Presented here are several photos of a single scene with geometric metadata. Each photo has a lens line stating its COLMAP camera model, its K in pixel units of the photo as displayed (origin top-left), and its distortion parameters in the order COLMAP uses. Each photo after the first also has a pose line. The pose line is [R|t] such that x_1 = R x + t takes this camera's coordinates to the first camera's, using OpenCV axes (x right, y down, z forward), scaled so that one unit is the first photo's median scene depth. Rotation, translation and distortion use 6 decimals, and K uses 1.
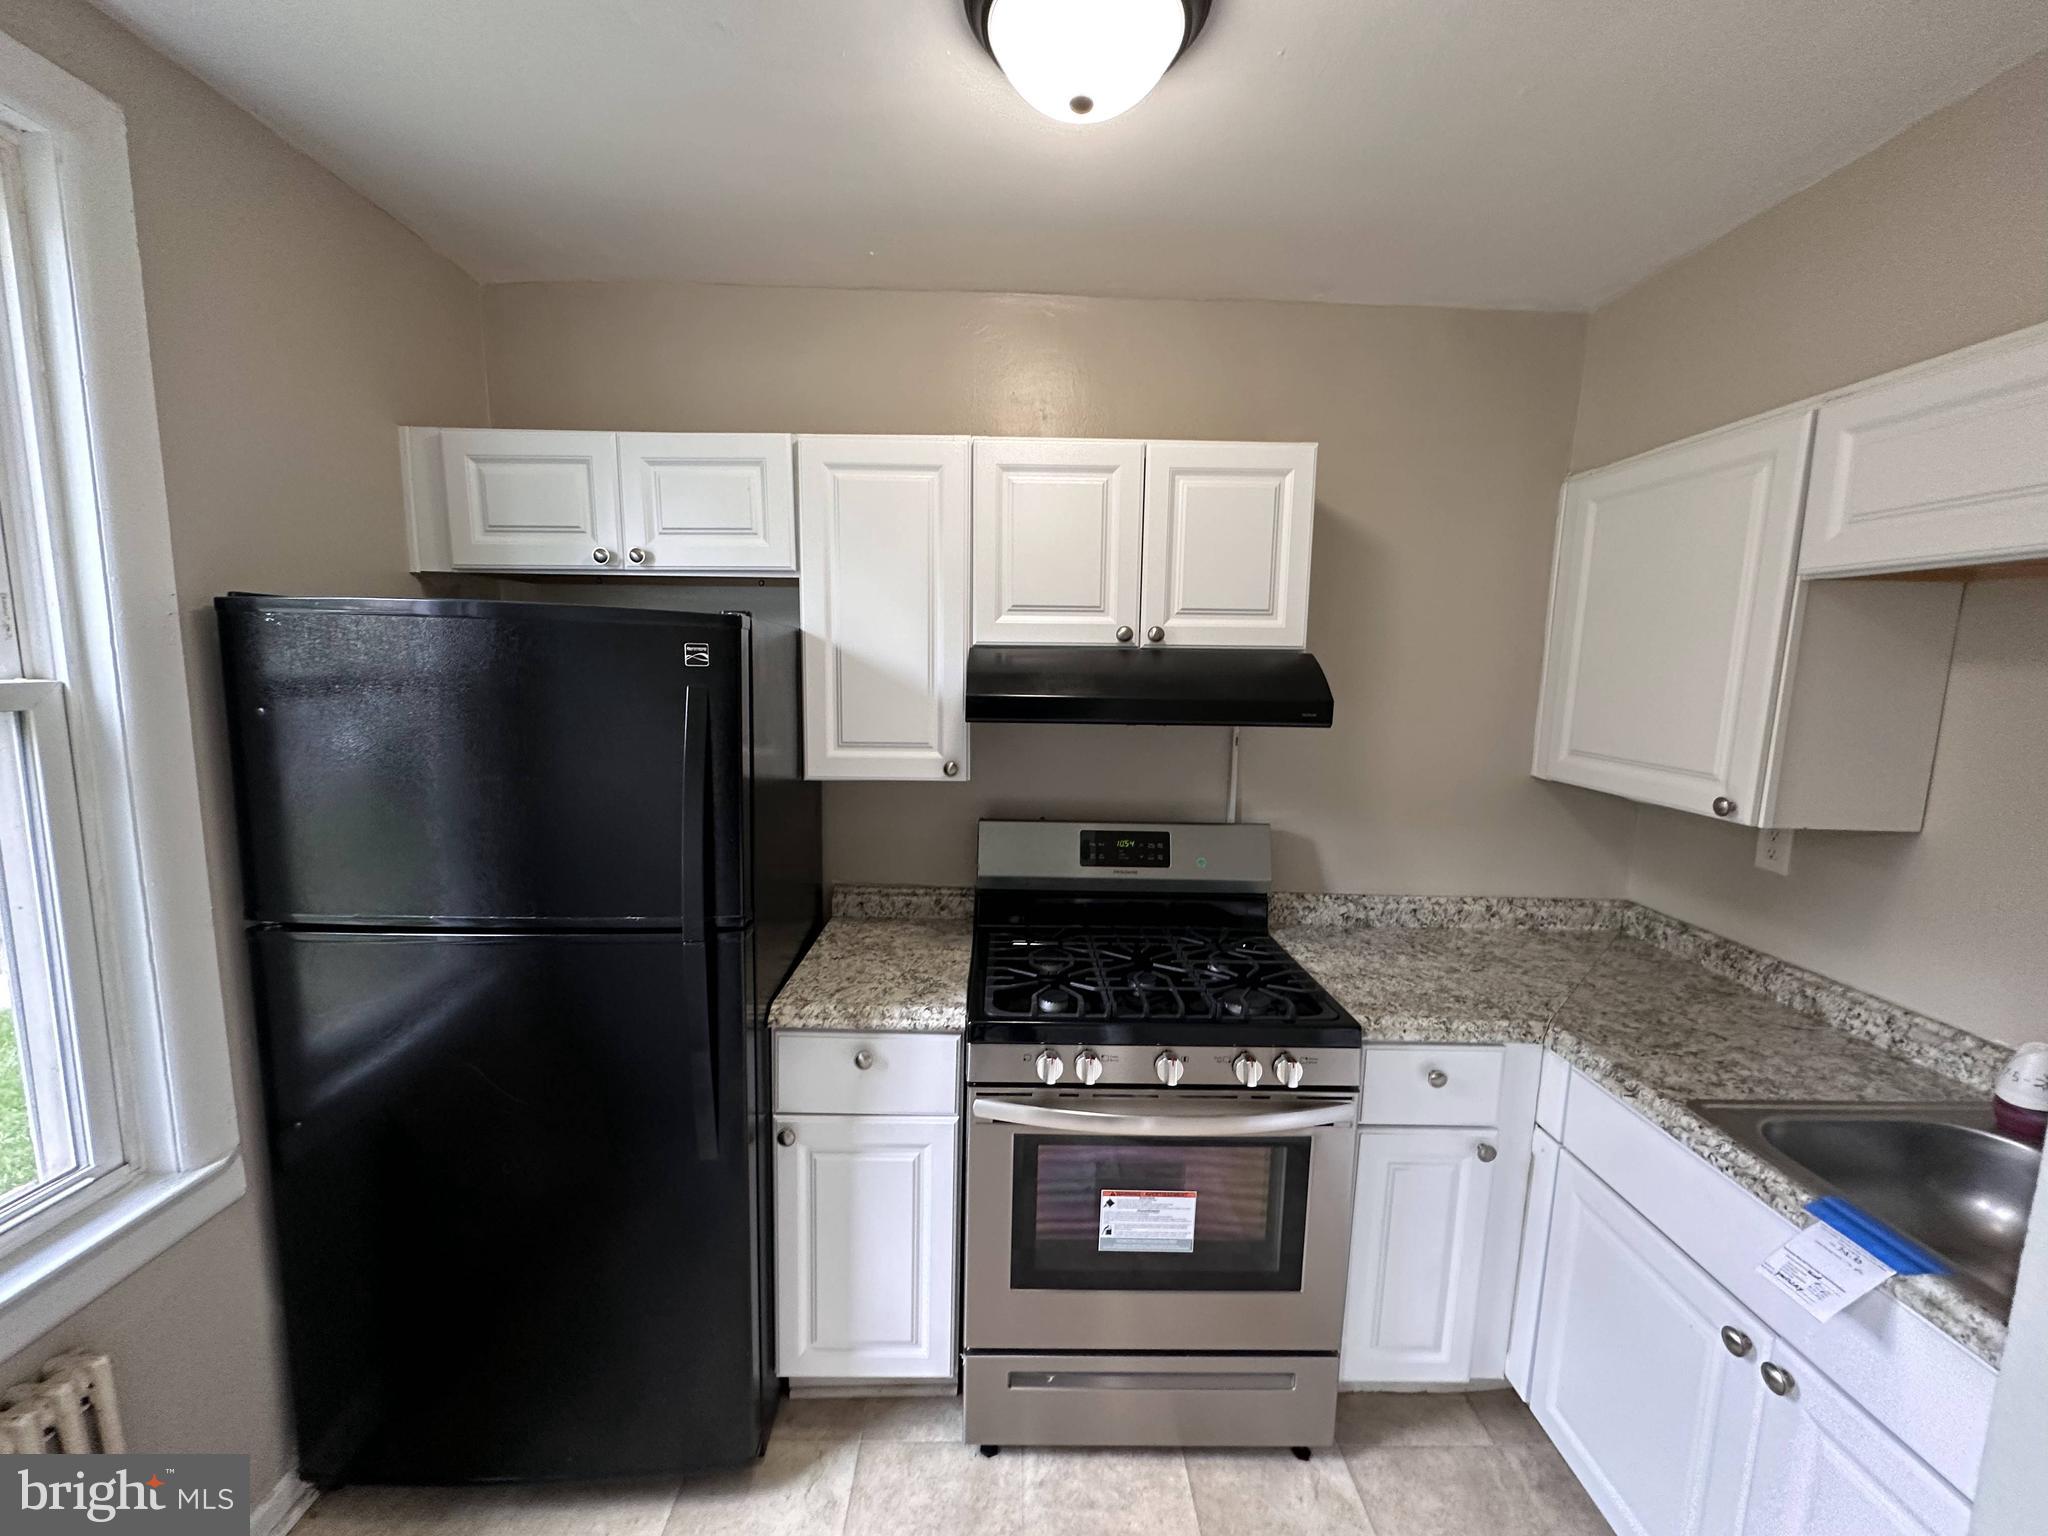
lens RADIAL K [[812.6, 0, 1023.8], [0, 812.6, 776.2], [0, 0, 1]] dist [-0.000995, -0.000166]
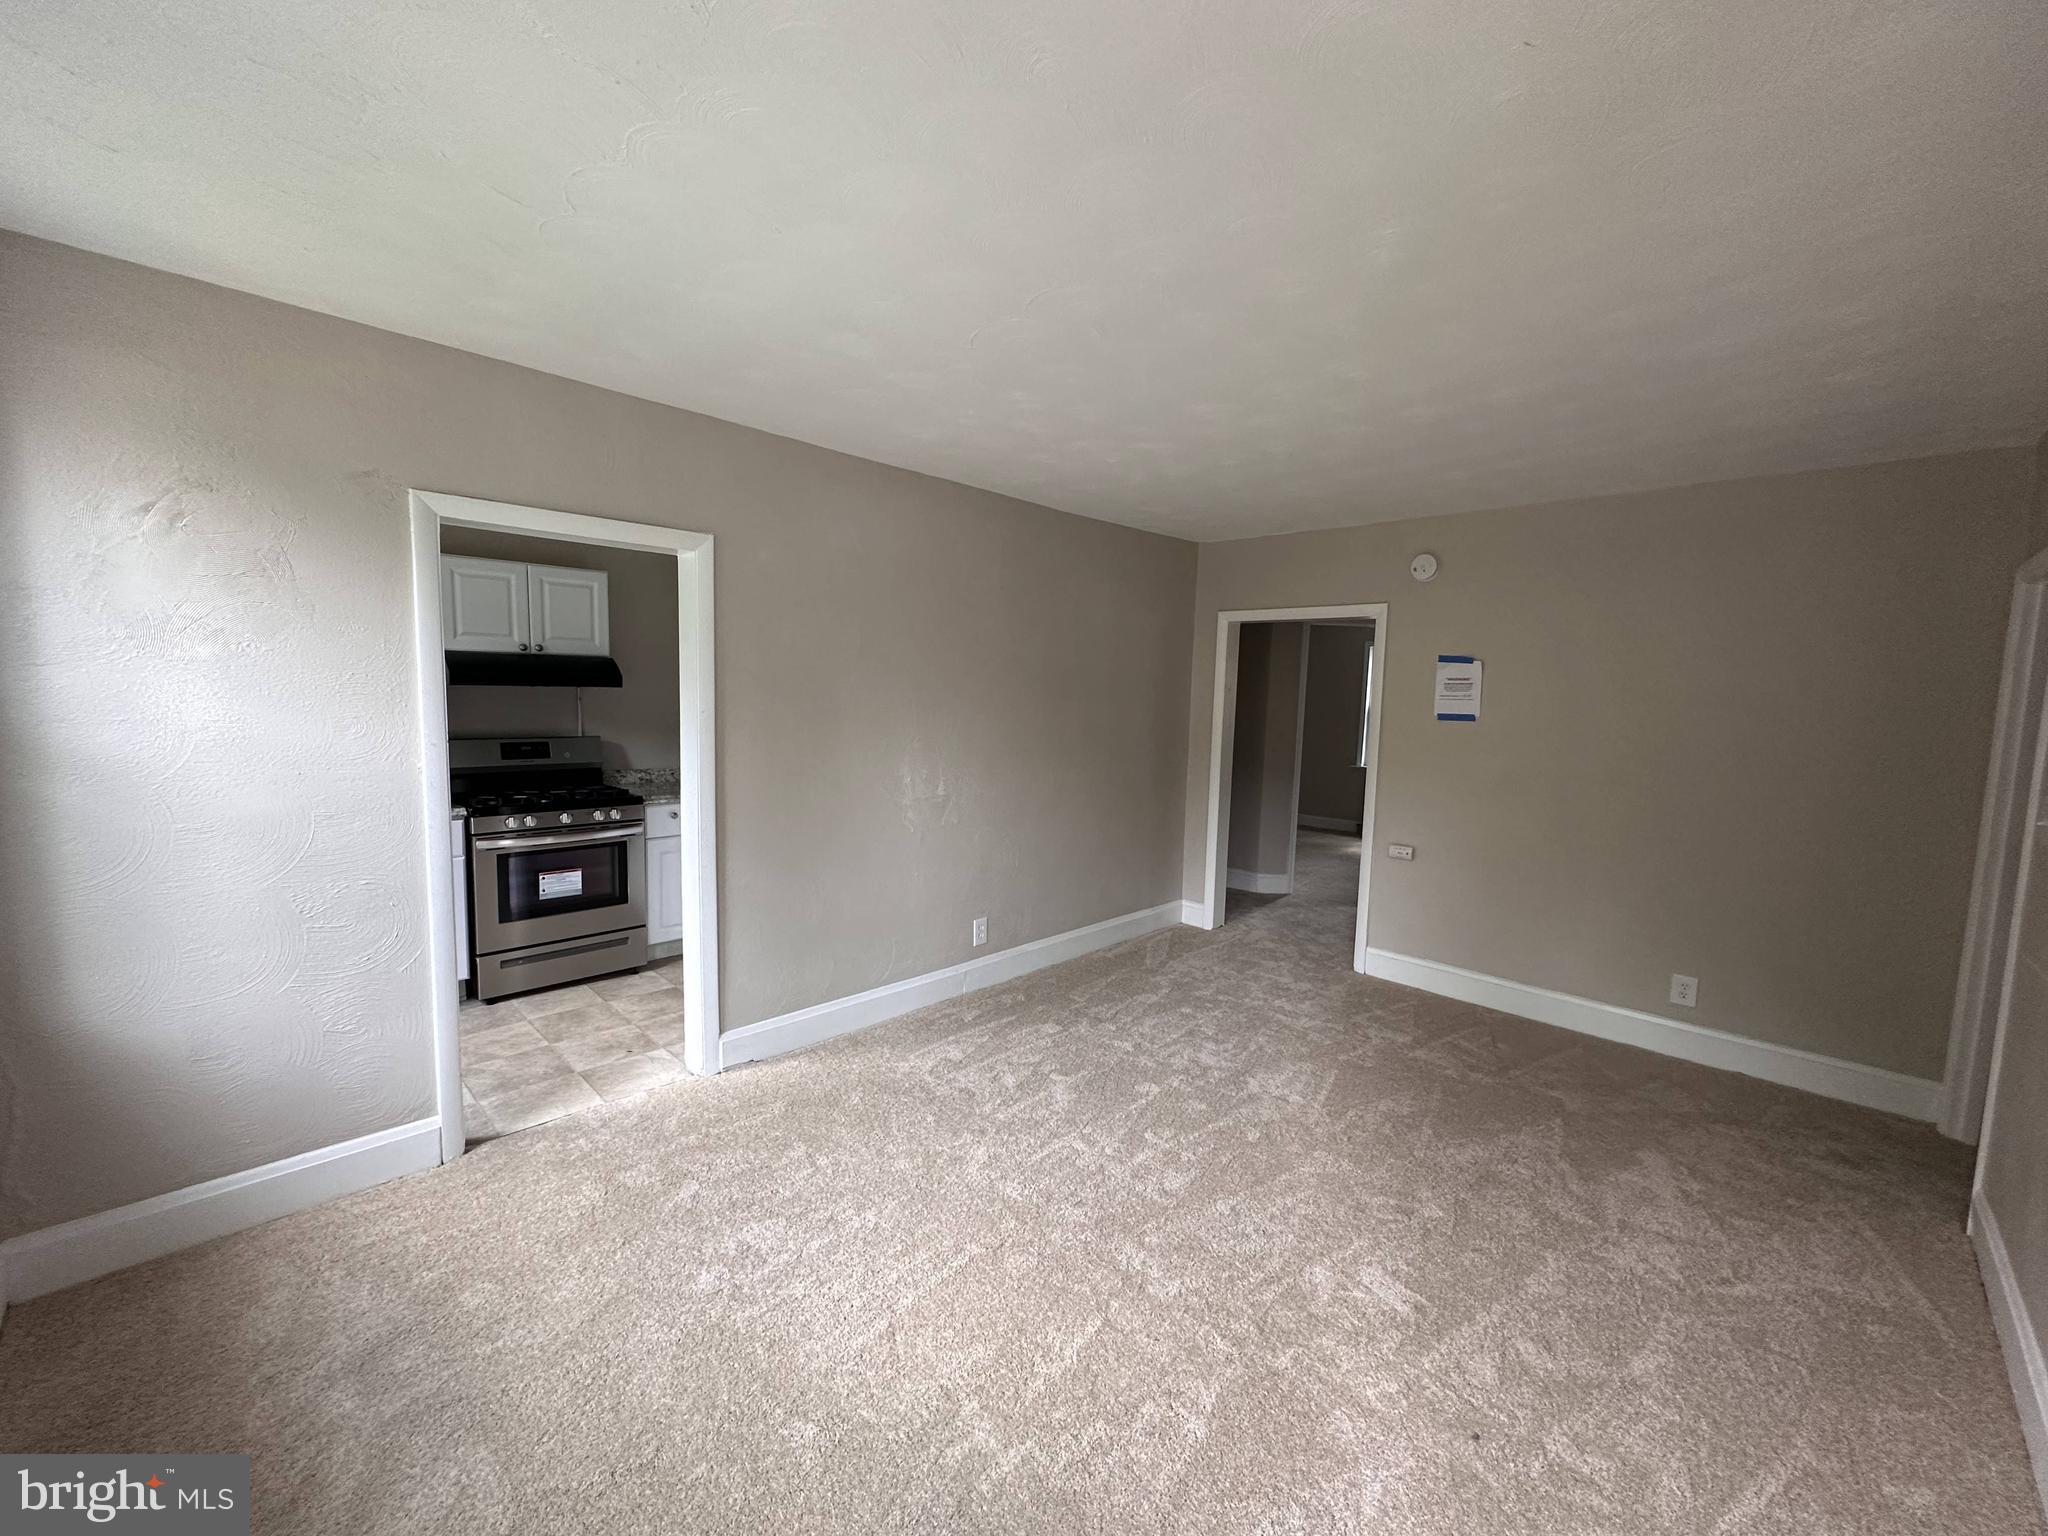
lens RADIAL K [[812.6, 0, 1023.8], [0, 812.6, 776.2], [0, 0, 1]] dist [-0.000995, -0.000166]
pose [[0.717093, -0.073640, 0.693076, -0.520993], [0.085224, 0.996205, 0.017670, 0.292700], [-0.691747, 0.046396, 0.720648, -1.760393]]
